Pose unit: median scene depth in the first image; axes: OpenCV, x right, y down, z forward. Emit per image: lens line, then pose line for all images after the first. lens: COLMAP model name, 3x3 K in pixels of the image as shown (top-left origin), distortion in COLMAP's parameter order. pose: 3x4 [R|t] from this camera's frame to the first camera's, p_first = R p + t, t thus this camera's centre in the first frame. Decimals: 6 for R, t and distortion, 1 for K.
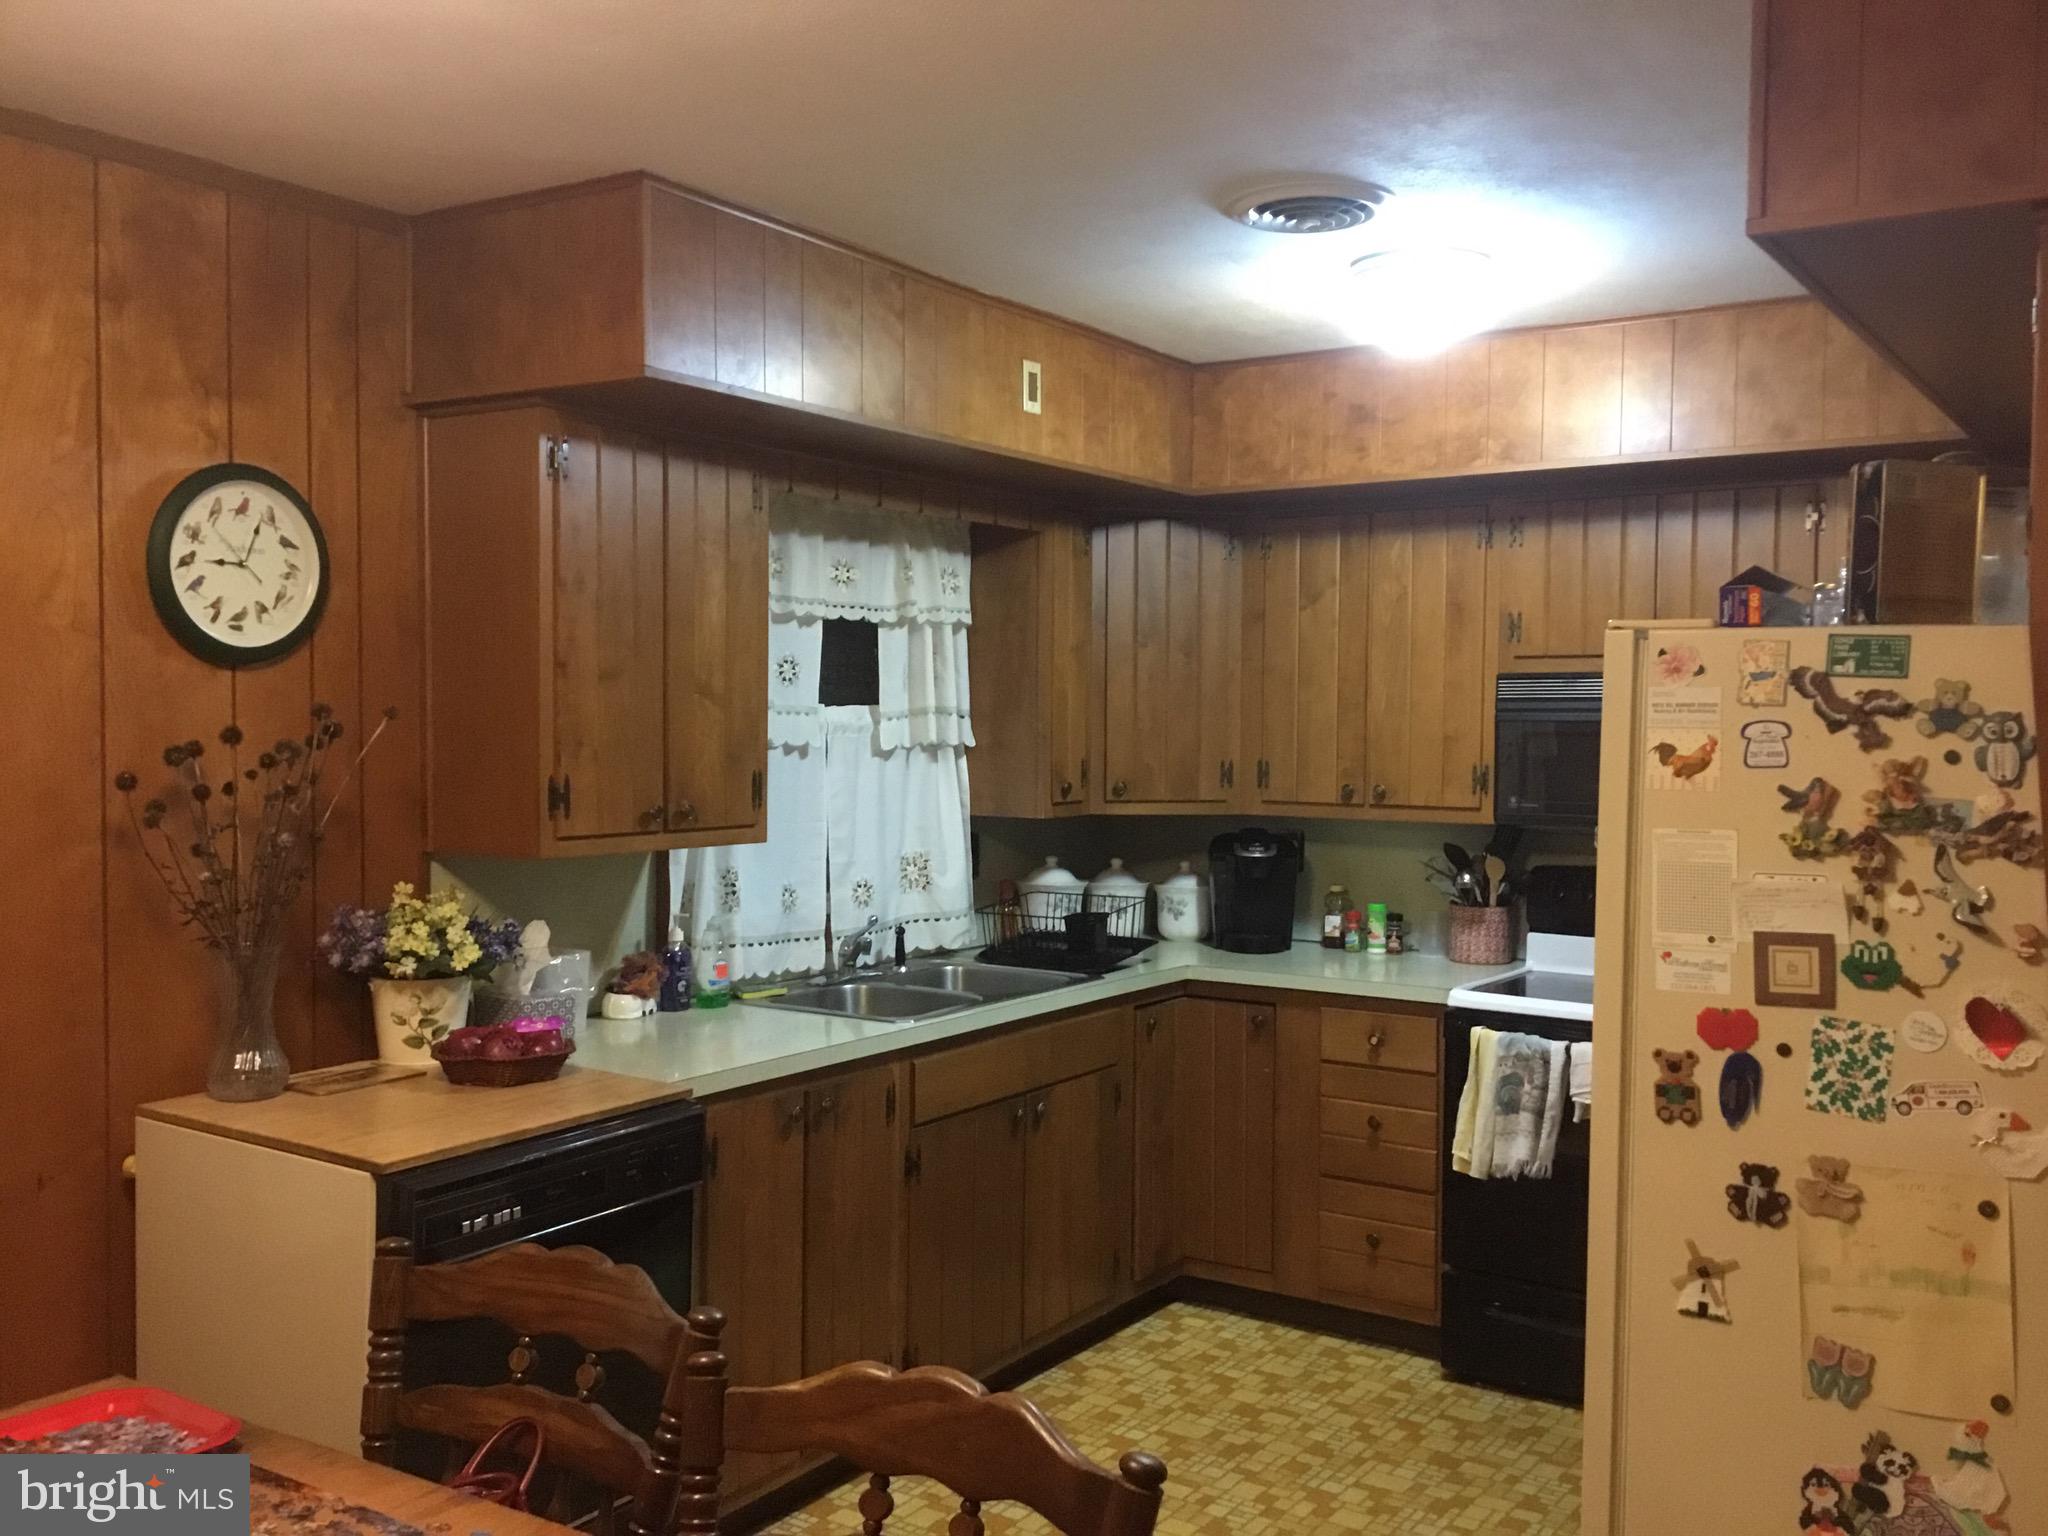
lens RADIAL K [[1815.4, 0, 1024.0], [0, 1815.4, 768.0], [0, 0, 1]] dist [0.119105, -0.217726]
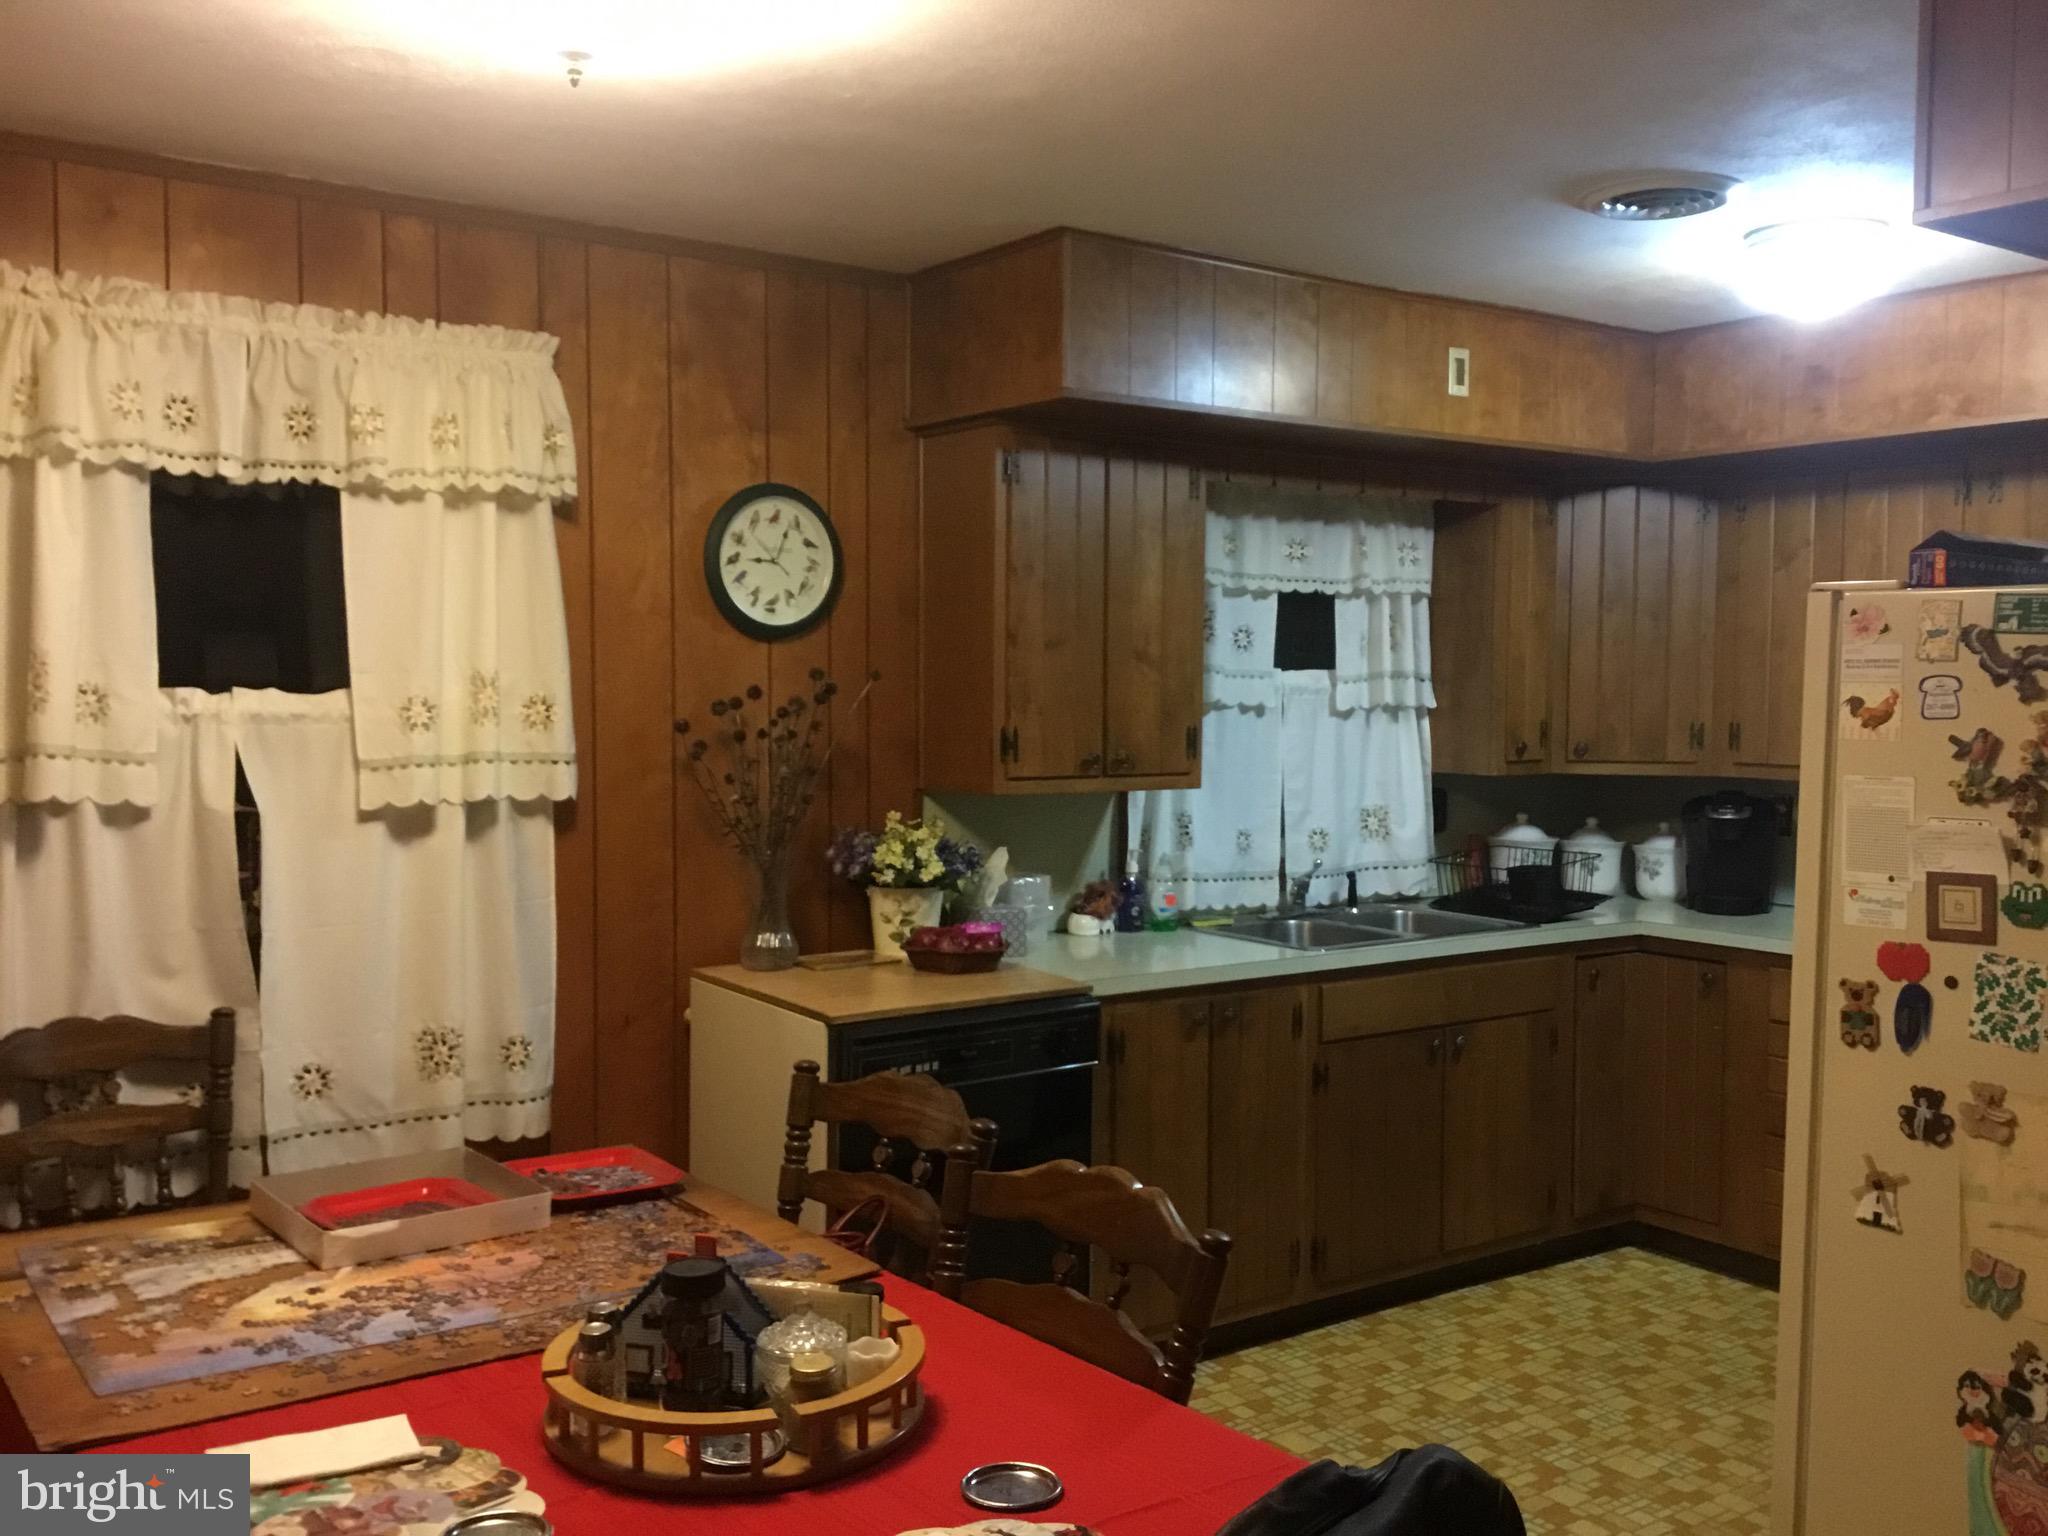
lens RADIAL K [[1815.4, 0, 1024.0], [0, 1815.4, 768.0], [0, 0, 1]] dist [0.119105, -0.217726]
pose [[0.932545, 0.016066, -0.360695, 0.191634], [-0.010235, 0.999784, 0.018070, 0.009370], [0.360908, -0.013160, 0.932509, -0.126188]]
